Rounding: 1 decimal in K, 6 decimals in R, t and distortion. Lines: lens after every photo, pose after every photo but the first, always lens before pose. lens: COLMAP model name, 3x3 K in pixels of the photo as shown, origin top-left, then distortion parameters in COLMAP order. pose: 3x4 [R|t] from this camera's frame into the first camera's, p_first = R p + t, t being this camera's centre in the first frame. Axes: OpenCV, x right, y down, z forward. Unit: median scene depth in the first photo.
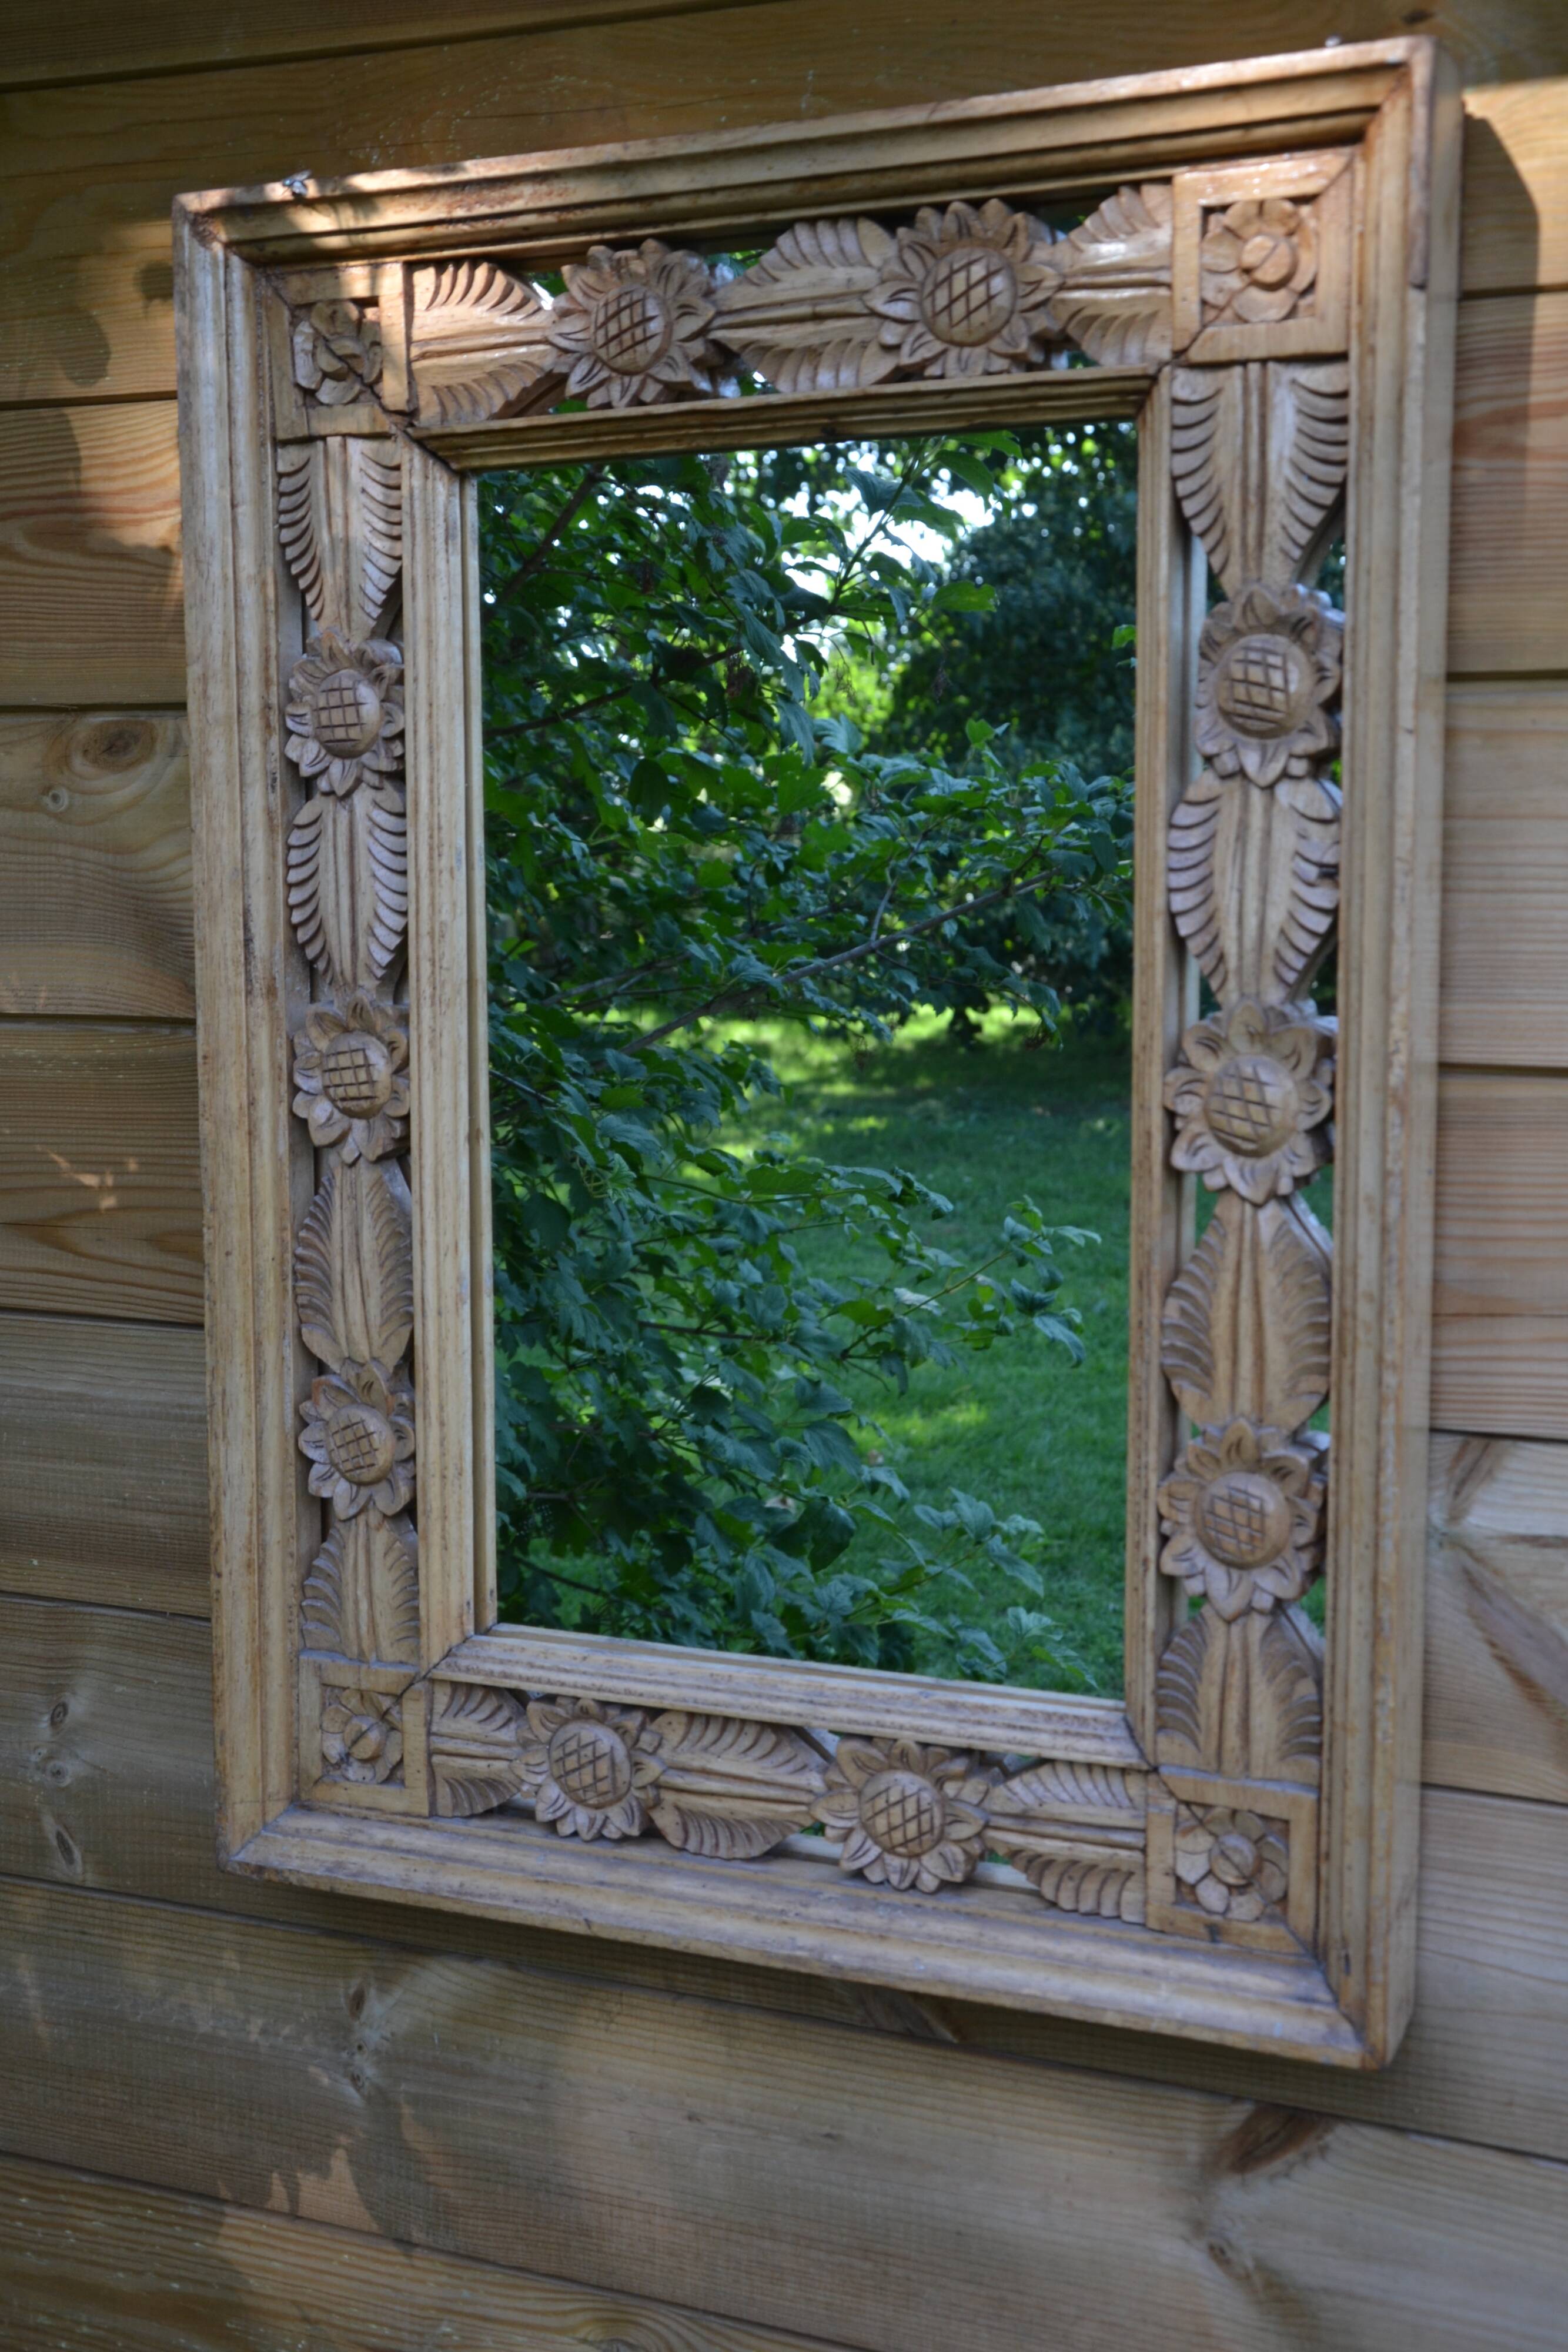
lens RADIAL K [[2852.6, 0, 793.4], [0, 2852.6, 1183.2], [0, 0, 1]] dist [0.046428, 0.000000]
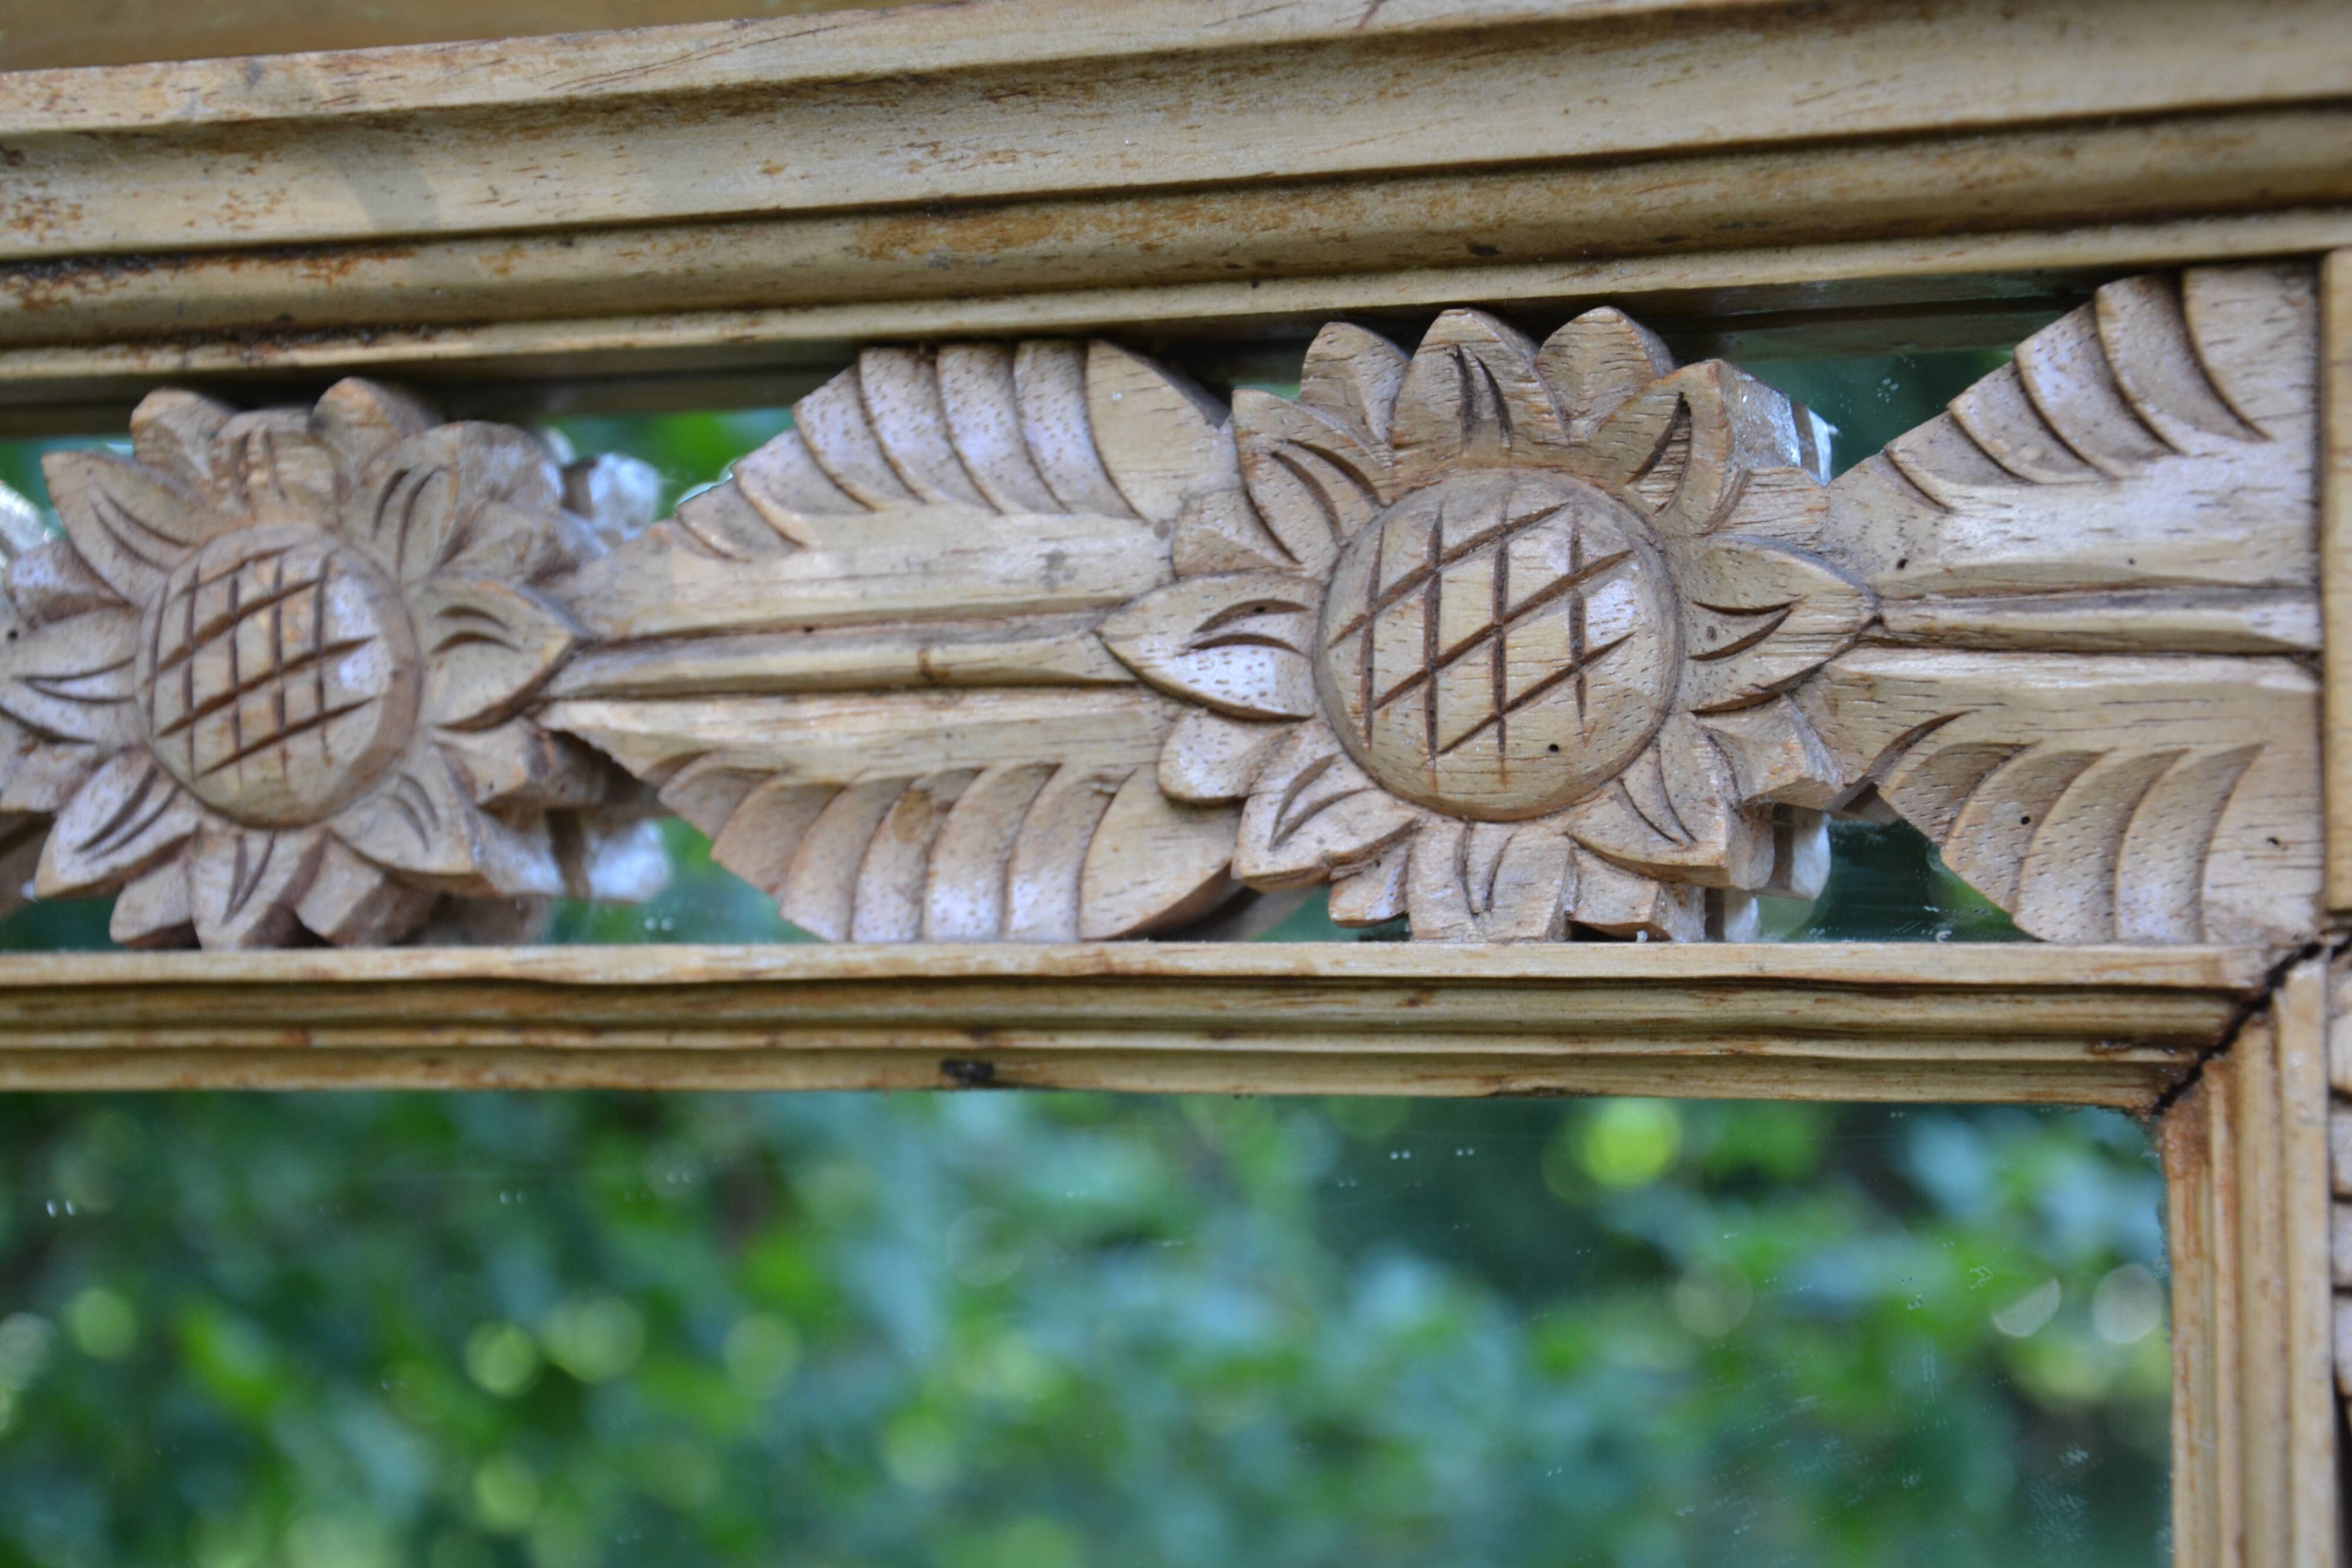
lens RADIAL K [[4194.0, 0, 1181.1], [0, 4194.0, 799.9], [0, 0, 1]] dist [0.201626, 0.000000]
pose [[0.997712, 0.022211, 0.063861, 0.005920], [-0.010817, 0.984774, -0.173505, -0.207826], [-0.066743, 0.172417, 0.982760, 0.566110]]
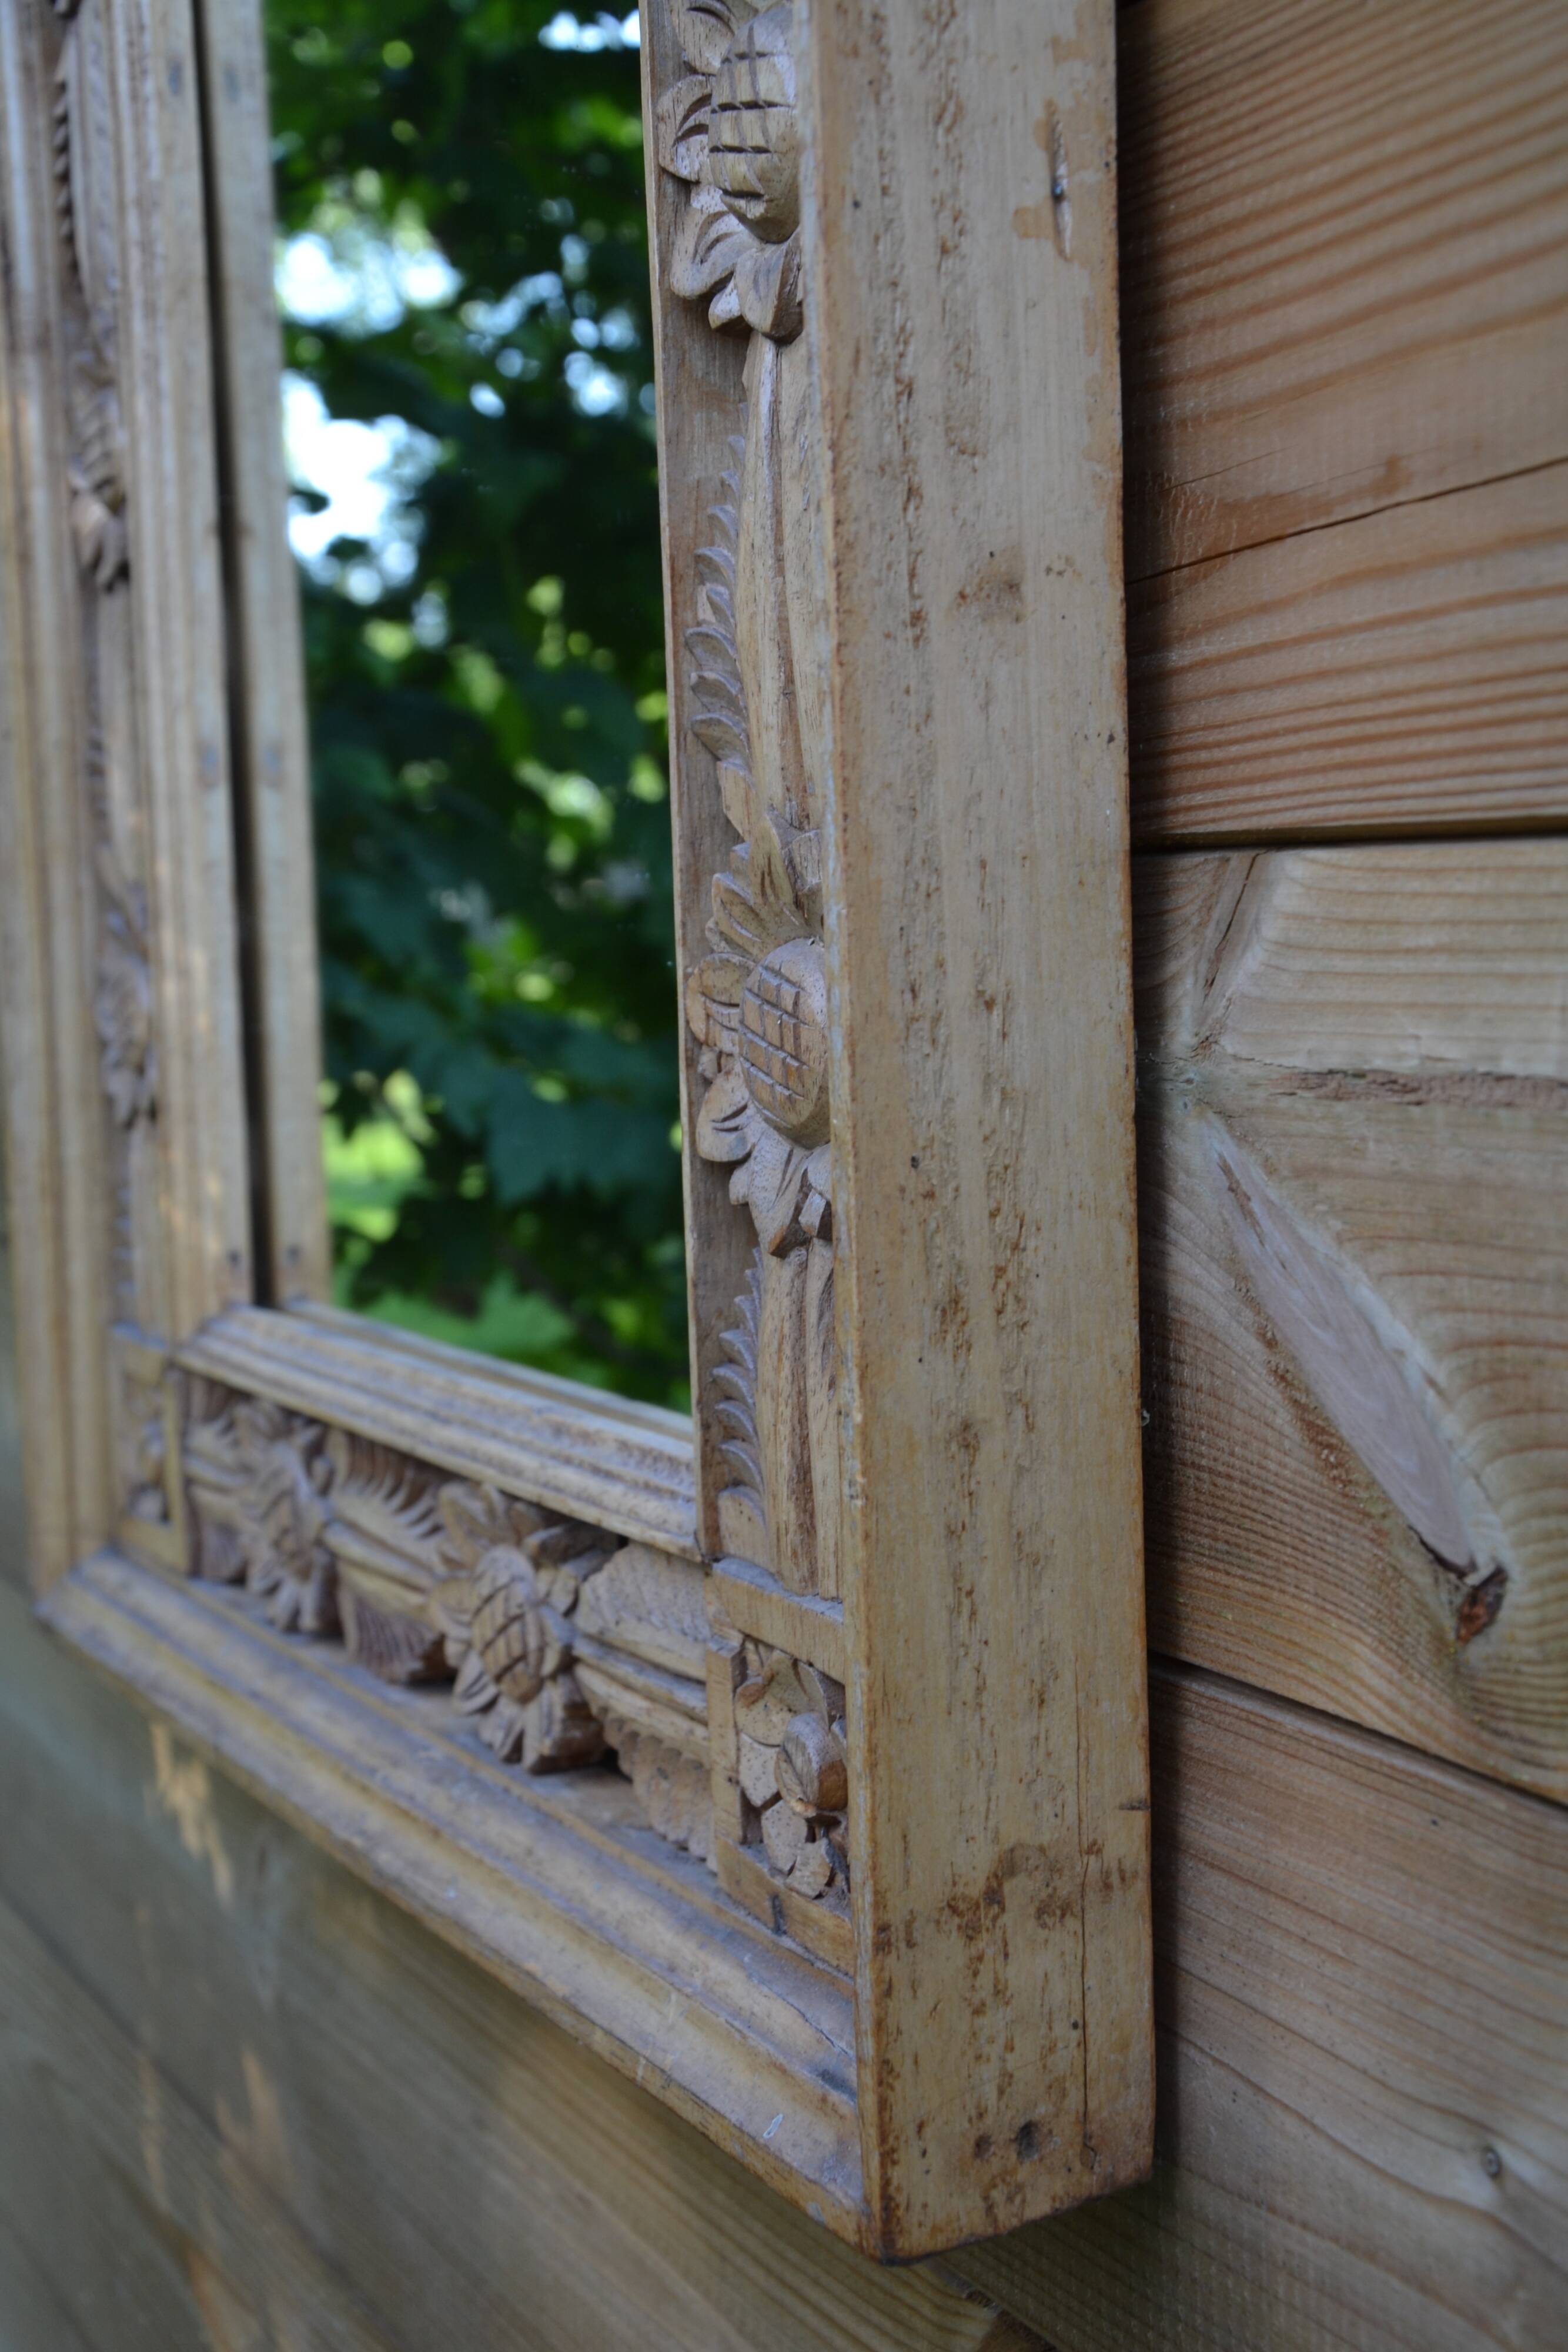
lens RADIAL K [[2852.6, 0, 789.3], [0, 2852.6, 1176.4], [0, 0, 1]] dist [0.046428, 0.000000]
pose [[0.805537, 0.035214, -0.591498, 0.404463], [-0.044831, 0.998993, -0.001581, 0.131293], [0.590847, 0.027791, 0.806305, 0.577376]]
